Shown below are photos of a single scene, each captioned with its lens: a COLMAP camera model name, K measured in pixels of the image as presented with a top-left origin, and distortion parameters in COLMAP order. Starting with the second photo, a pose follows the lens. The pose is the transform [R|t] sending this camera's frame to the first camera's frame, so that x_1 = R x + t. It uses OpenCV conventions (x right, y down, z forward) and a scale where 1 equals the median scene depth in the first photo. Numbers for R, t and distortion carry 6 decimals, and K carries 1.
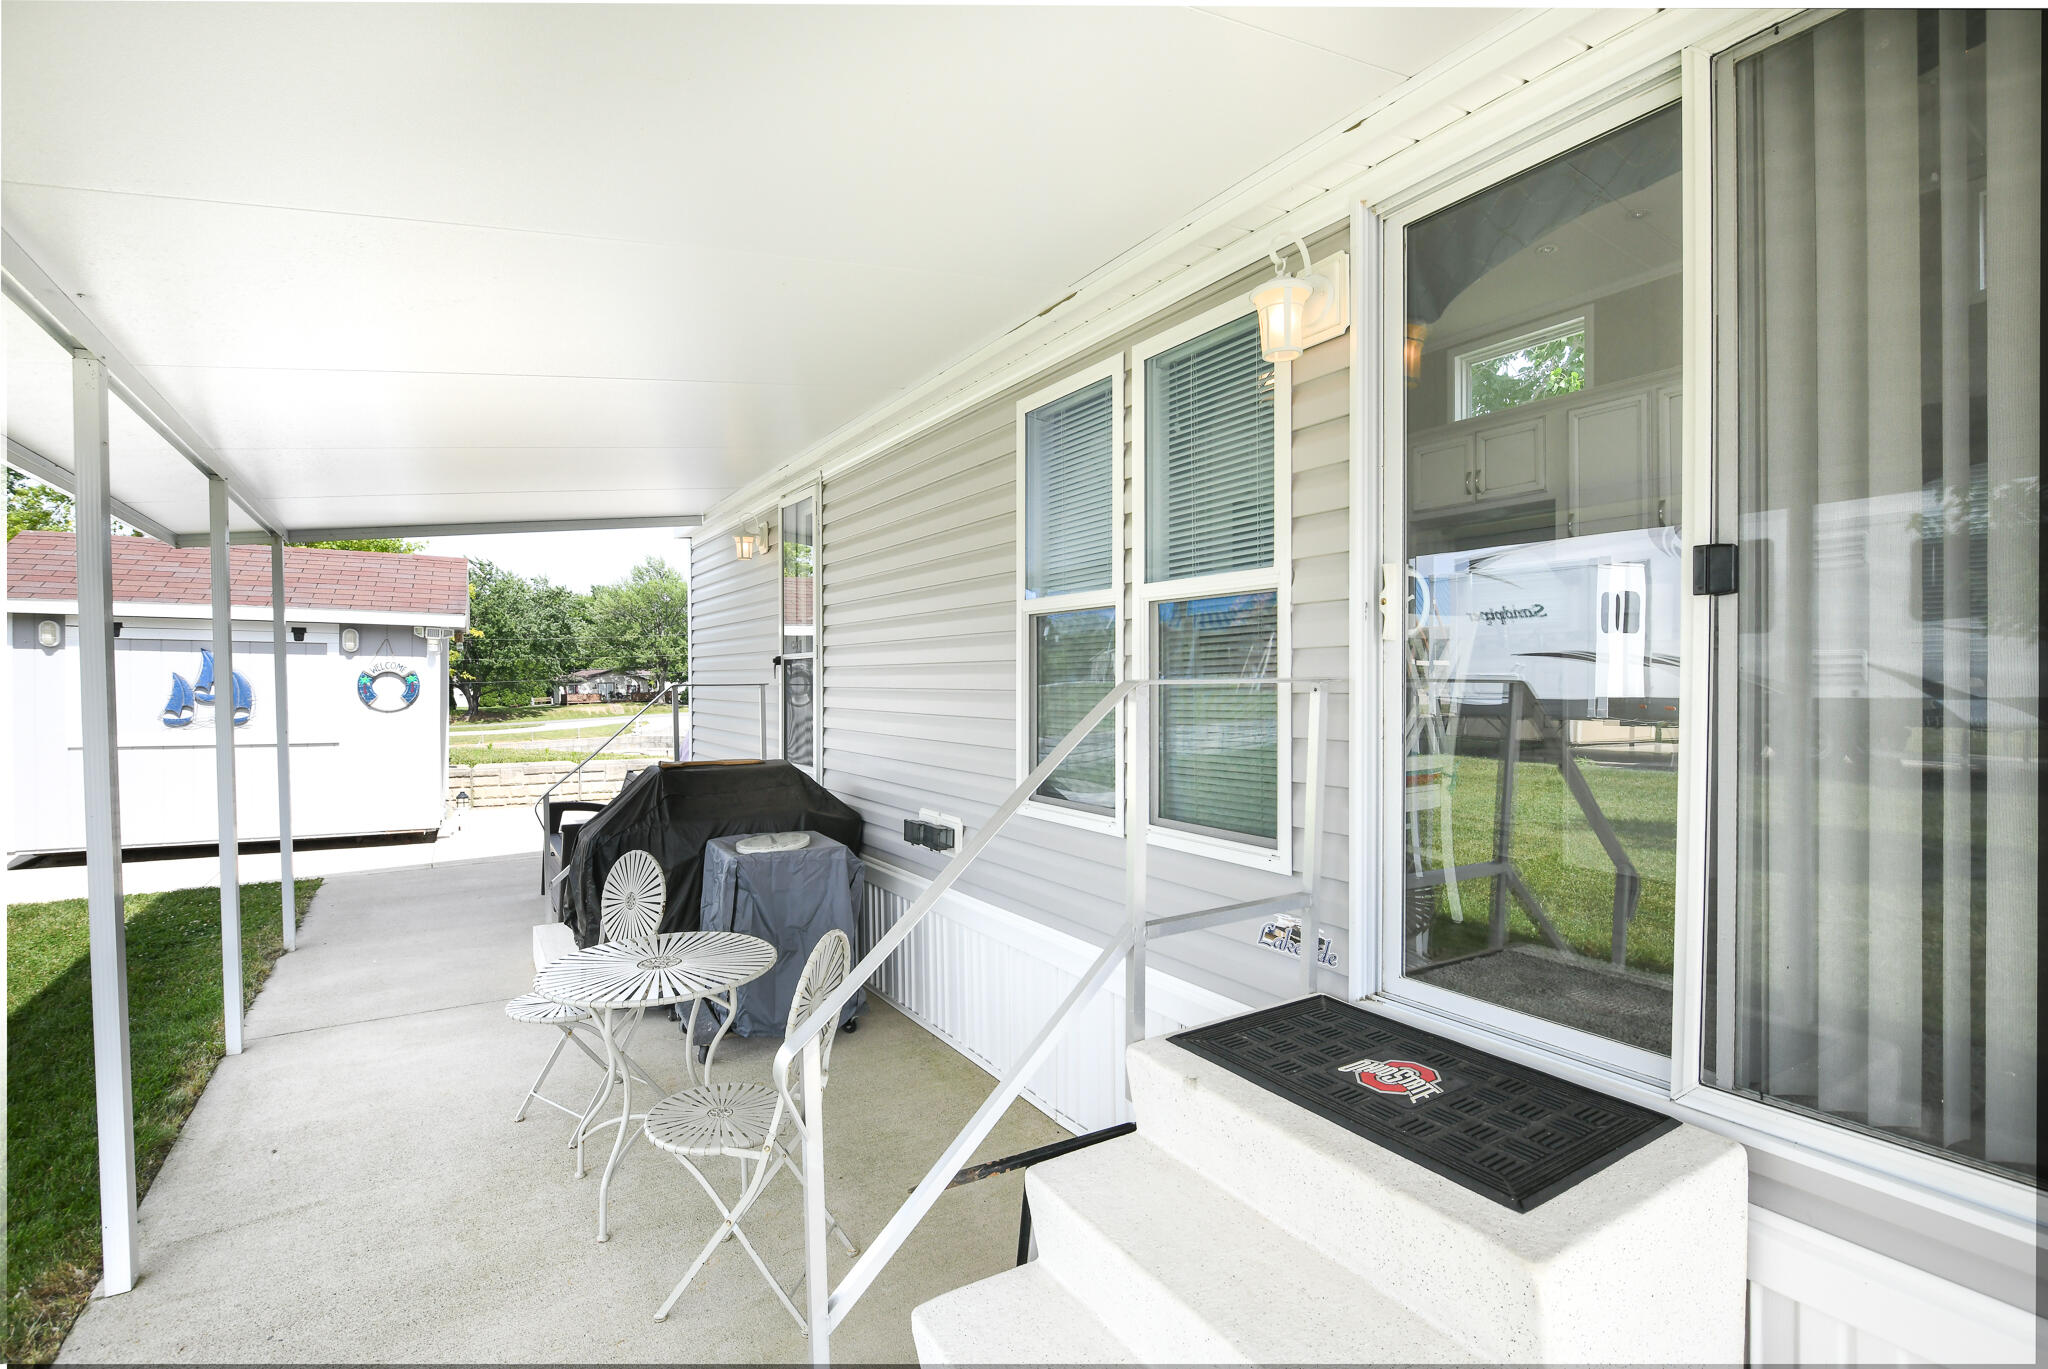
lens RADIAL K [[929.4, 0, 1024.0], [0, 929.4, 684.5], [0, 0, 1]] dist [-0.014422, 0.000611]
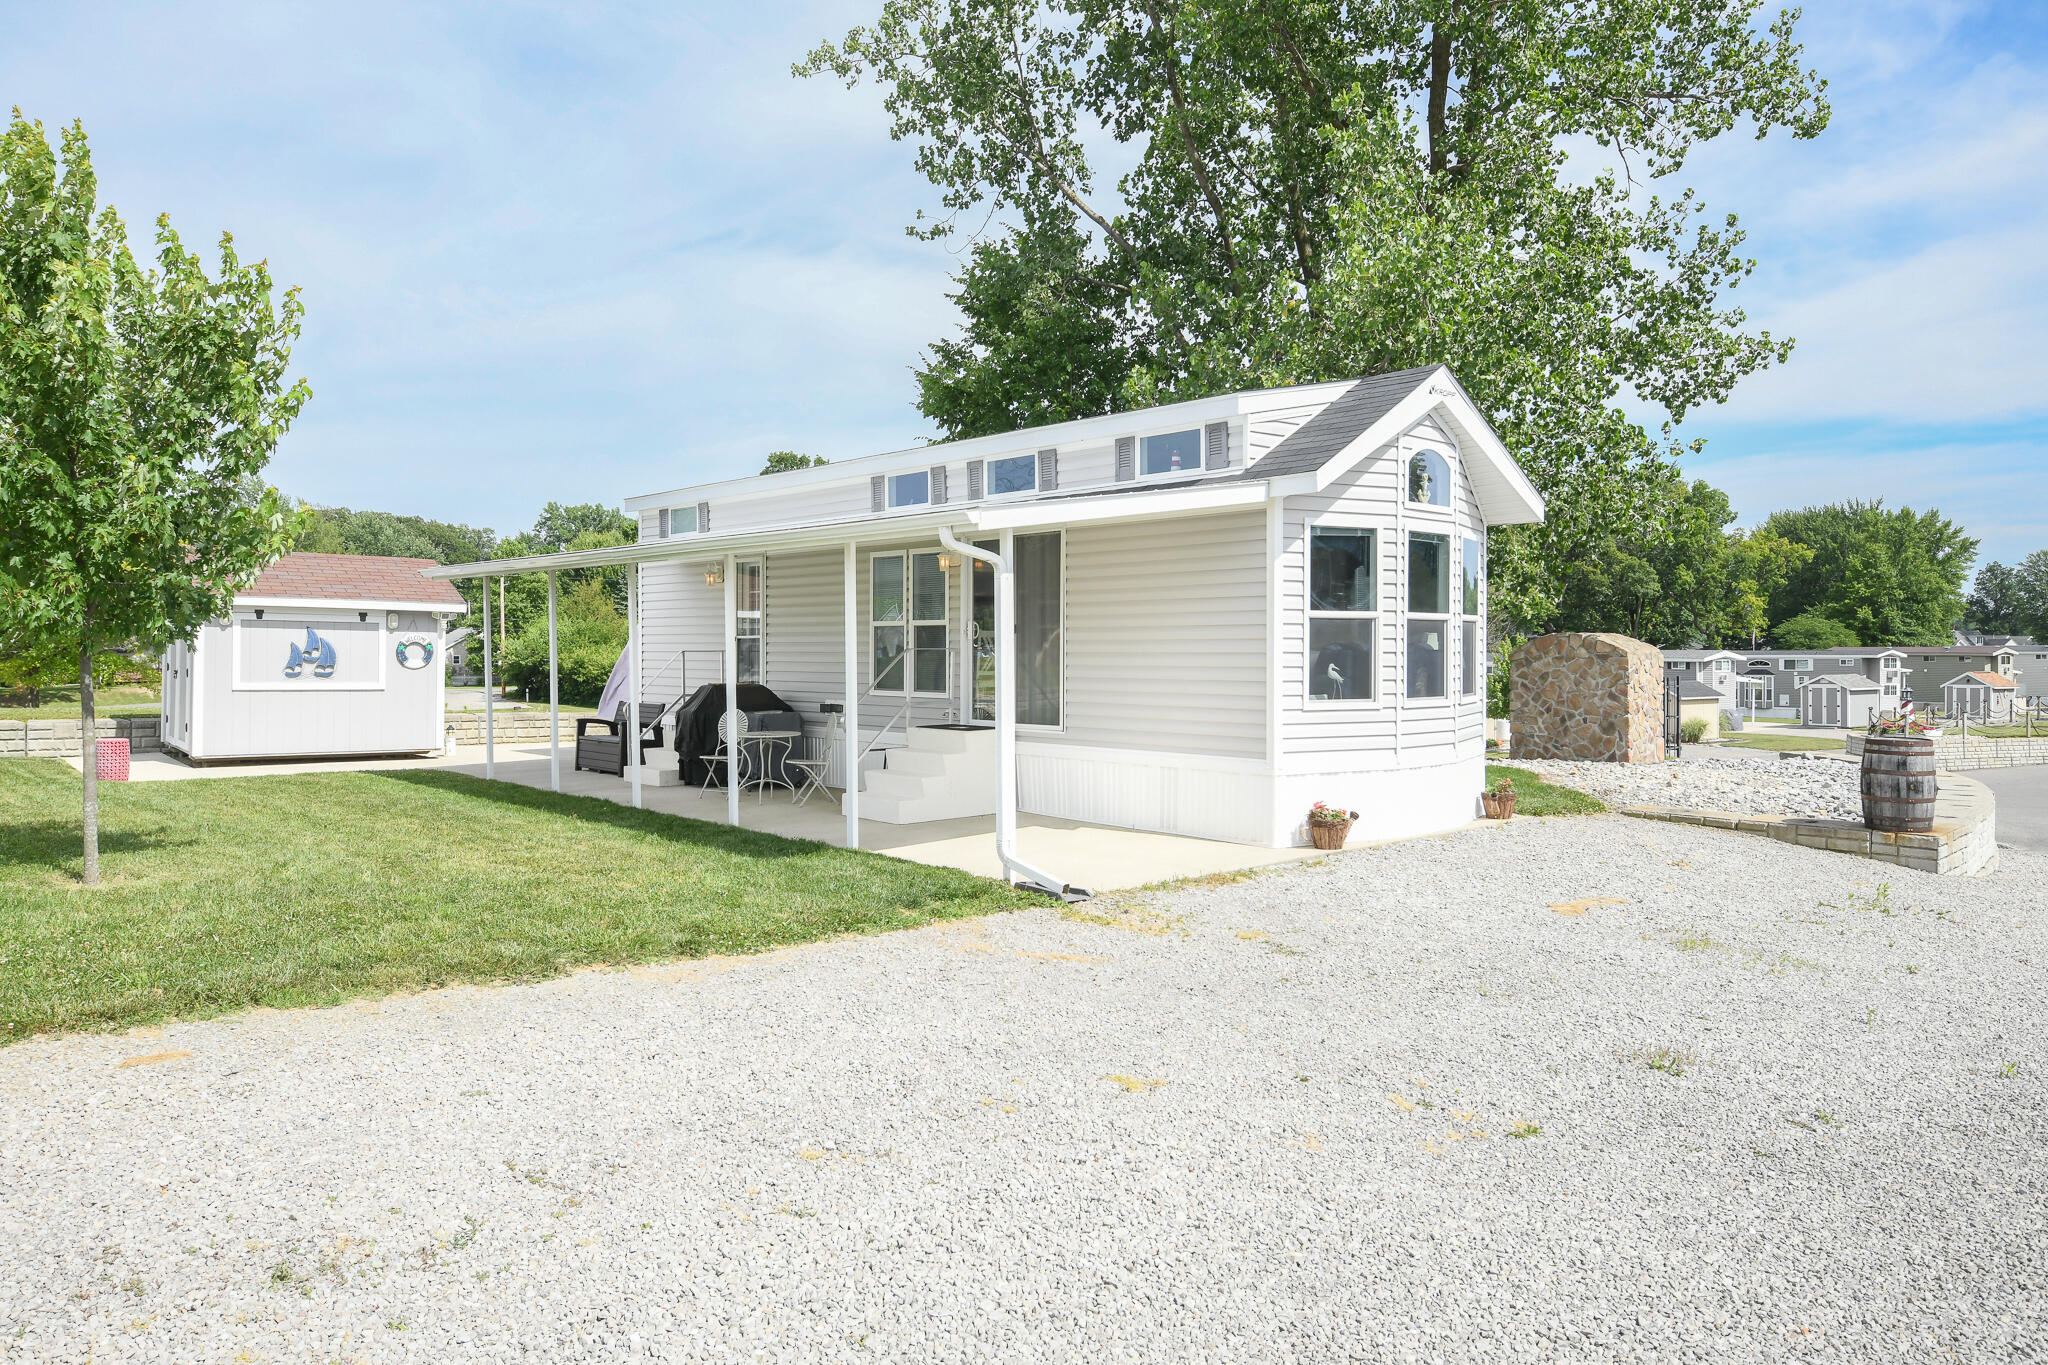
lens RADIAL K [[1320.7, 0, 1024.0], [0, 1320.7, 682.5], [0, 0, 1]] dist [-0.015781, -0.000158]
pose [[0.980827, -0.000150, 0.194880, -0.141611], [-0.003268, 0.999846, 0.017217, 0.011645], [-0.194852, -0.017523, 0.980676, -1.315608]]
